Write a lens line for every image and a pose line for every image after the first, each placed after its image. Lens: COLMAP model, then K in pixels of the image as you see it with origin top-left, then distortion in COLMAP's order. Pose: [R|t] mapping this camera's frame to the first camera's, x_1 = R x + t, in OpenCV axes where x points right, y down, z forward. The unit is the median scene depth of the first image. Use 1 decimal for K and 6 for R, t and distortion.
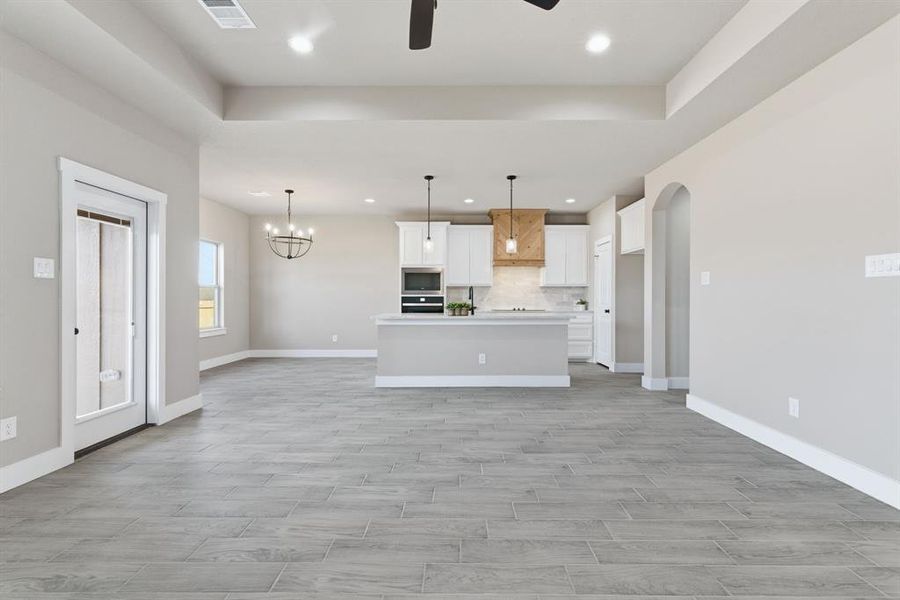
lens RADIAL K [[405.3, 0, 448.9], [0, 405.3, 307.6], [0, 0, 1]] dist [-0.004880, 0.003267]
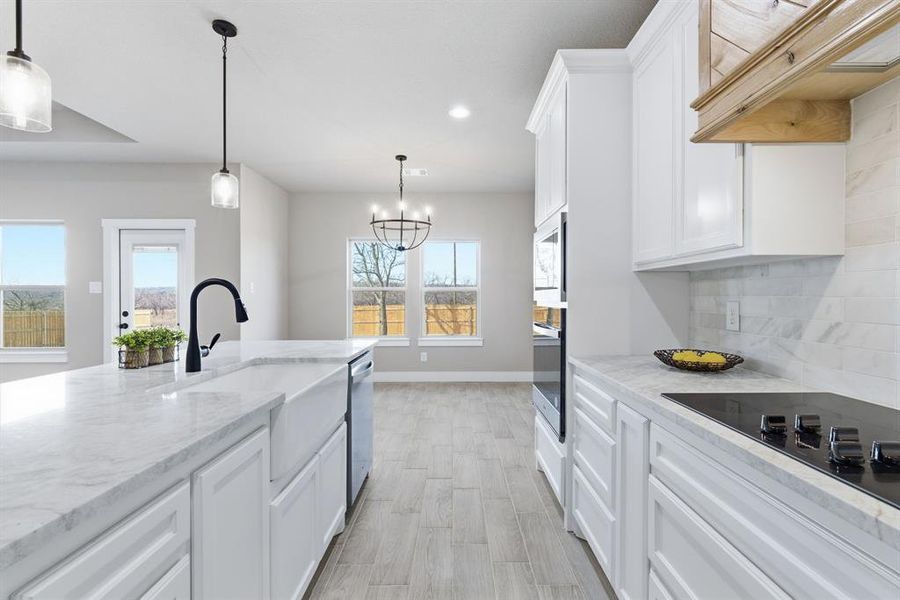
lens RADIAL K [[405.3, 0, 453.8], [0, 405.3, 299.1], [0, 0, 1]] dist [-0.004880, 0.003267]
pose [[0.048155, 0.005759, -0.998823, 0.292464], [-0.023146, 0.999721, 0.004648, -0.034207], [0.998572, 0.022895, 0.048275, 0.915111]]
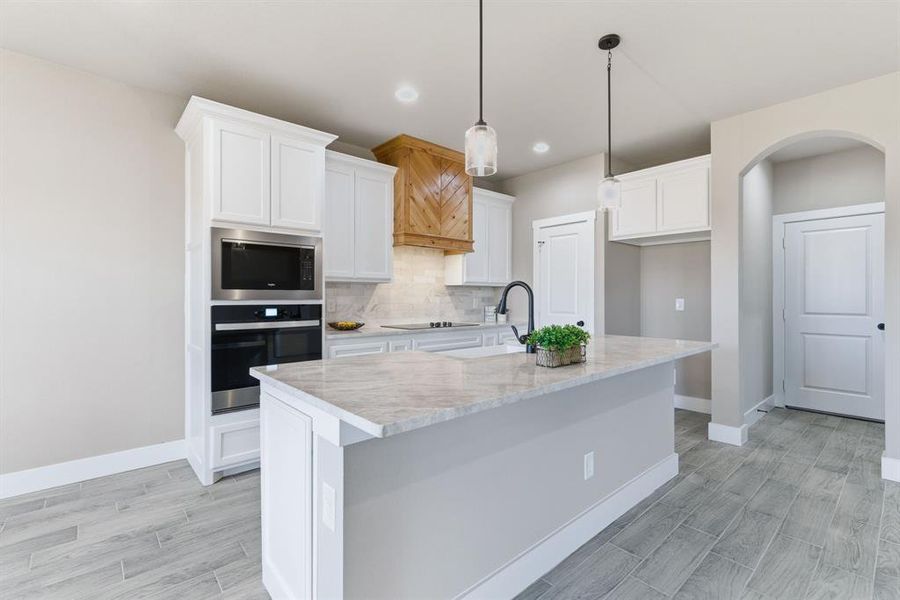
lens RADIAL K [[405.3, 0, 447.6], [0, 405.3, 296.9], [0, 0, 1]] dist [-0.004880, 0.003267]
pose [[0.739580, -0.002351, 0.673064, -0.209320], [0.020233, 0.999620, -0.018740, -0.024496], [-0.672764, 0.027478, 0.739346, 0.592218]]
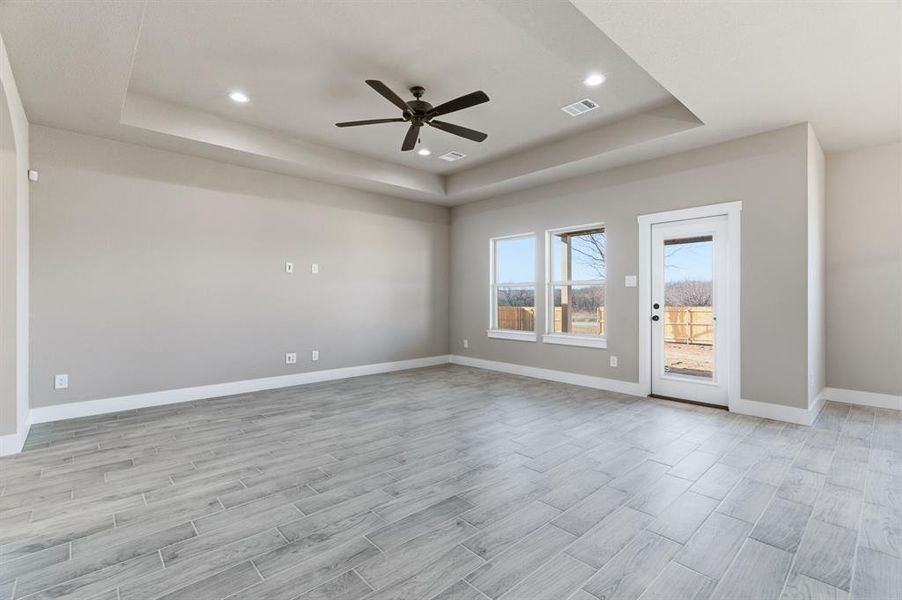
lens RADIAL K [[406.2, 0, 463.4], [0, 406.2, 296.8], [0, 0, 1]] dist [-0.004880, 0.003267]
pose [[-0.709332, -0.002428, -0.704871, 0.309851], [-0.017466, 0.999748, 0.014132, -0.014826], [0.704658, 0.022335, -0.709195, 0.665408]]
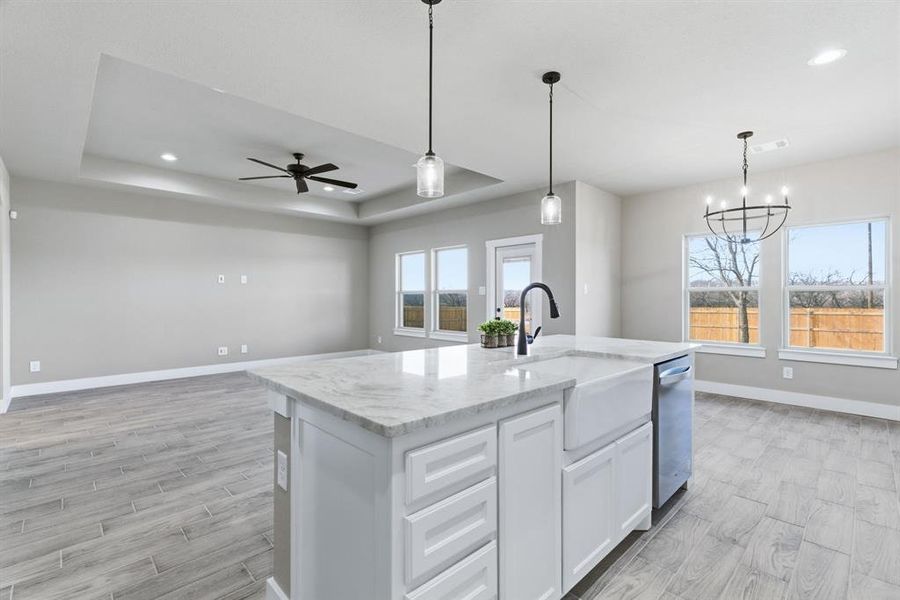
lens RADIAL K [[405.3, 0, 461.1], [0, 405.3, 297.1], [0, 0, 1]] dist [-0.004880, 0.003267]
pose [[-0.688187, -0.001164, -0.725532, 0.309379], [-0.017649, 0.999730, 0.015136, -0.035133], [0.725319, 0.023222, -0.688021, 0.963699]]
